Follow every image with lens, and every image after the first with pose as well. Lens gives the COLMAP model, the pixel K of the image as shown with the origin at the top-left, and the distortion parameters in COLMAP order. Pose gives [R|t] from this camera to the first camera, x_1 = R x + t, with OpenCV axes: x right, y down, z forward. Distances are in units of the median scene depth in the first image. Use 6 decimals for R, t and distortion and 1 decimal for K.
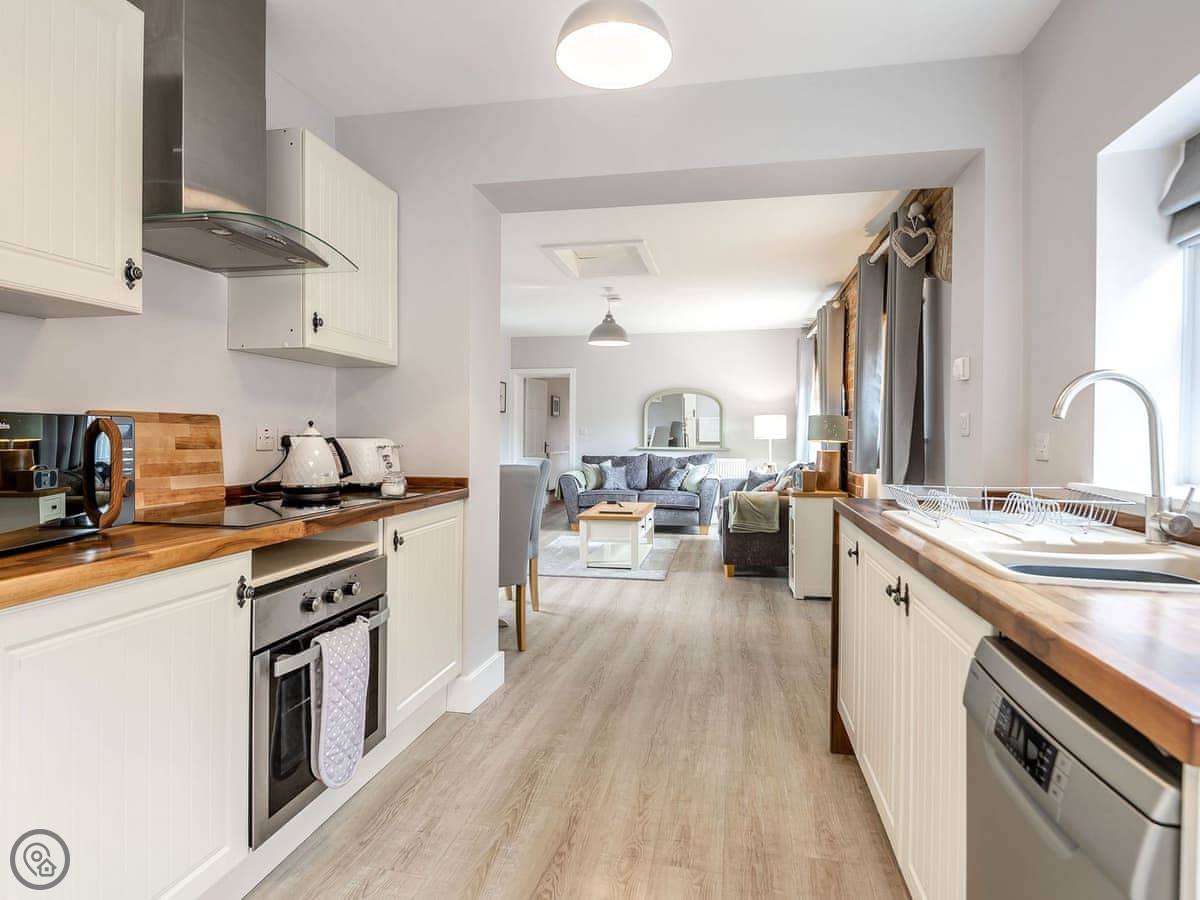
lens RADIAL K [[628.5, 0, 580.3], [0, 628.5, 441.7], [0, 0, 1]] dist [0.004030, -0.000099]
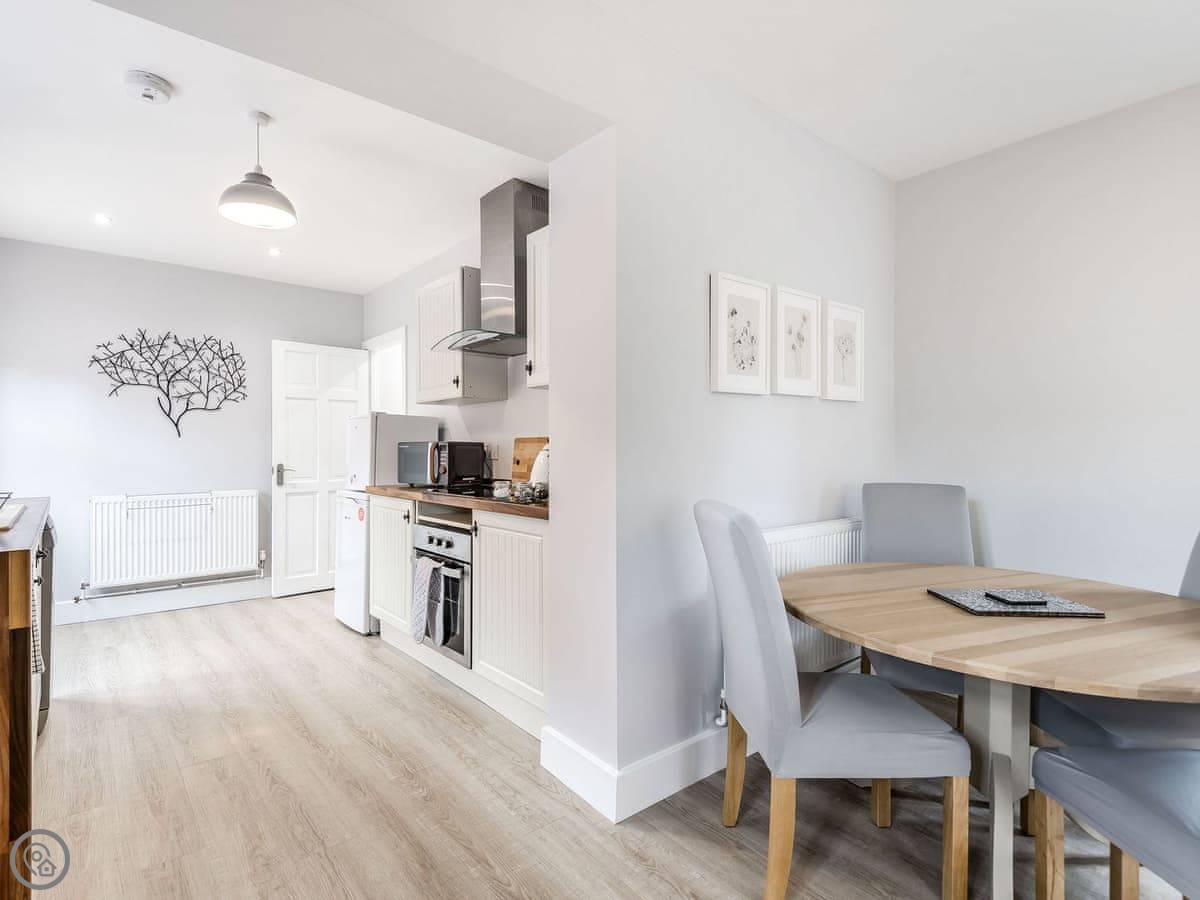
lens RADIAL K [[628.5, 0, 580.3], [0, 628.5, 441.7], [0, 0, 1]] dist [0.004030, -0.000099]
pose [[-0.606053, -0.014862, -0.795285, 0.709685], [-0.013807, 0.999871, -0.008163, -0.019790], [0.795304, 0.006033, -0.606180, 2.243848]]
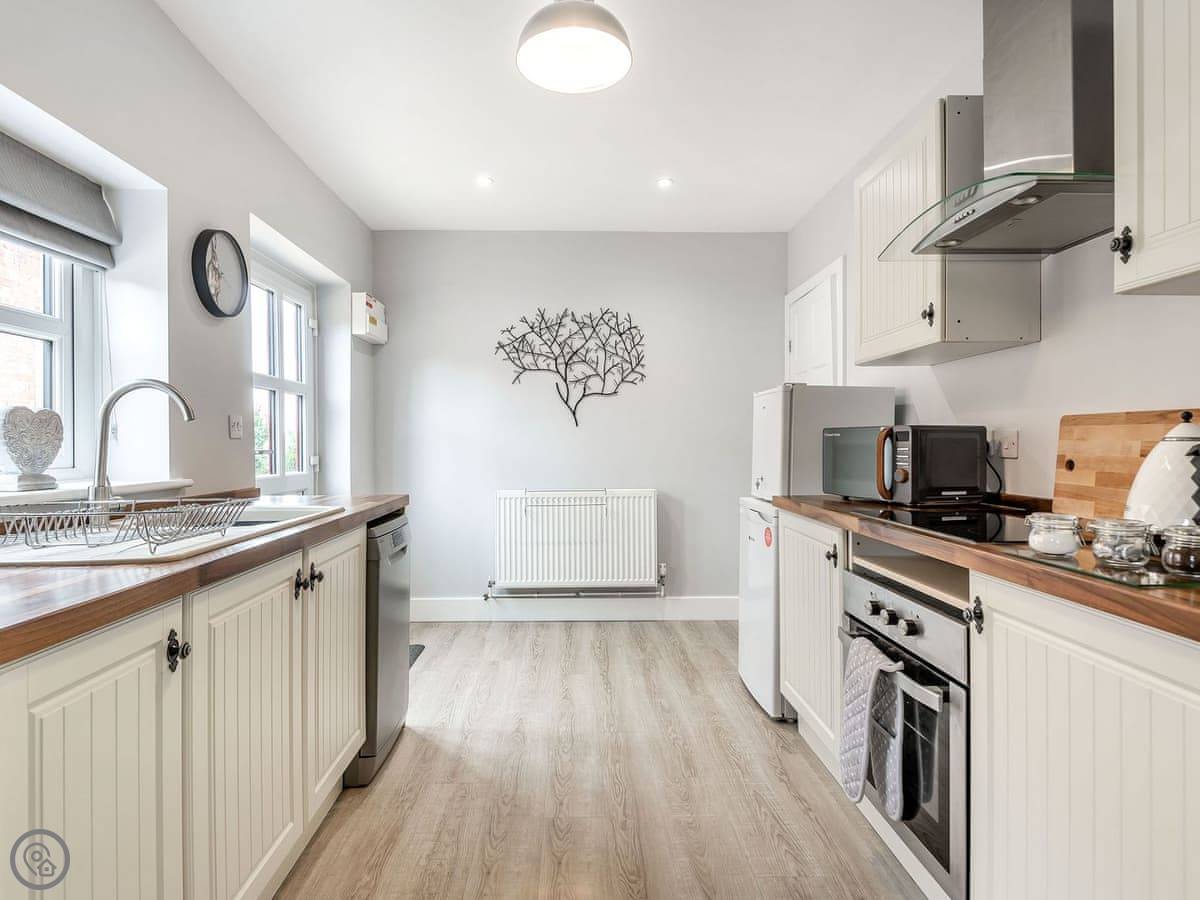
lens RADIAL K [[663.7, 0, 569.8], [0, 663.7, 447.0], [0, 0, 1]] dist [0.041648, -0.038897]
pose [[-0.972175, -0.000881, -0.234252, 0.261666], [-0.005861, 0.999771, 0.020565, -0.013314], [0.234181, 0.021366, -0.971958, 1.731586]]
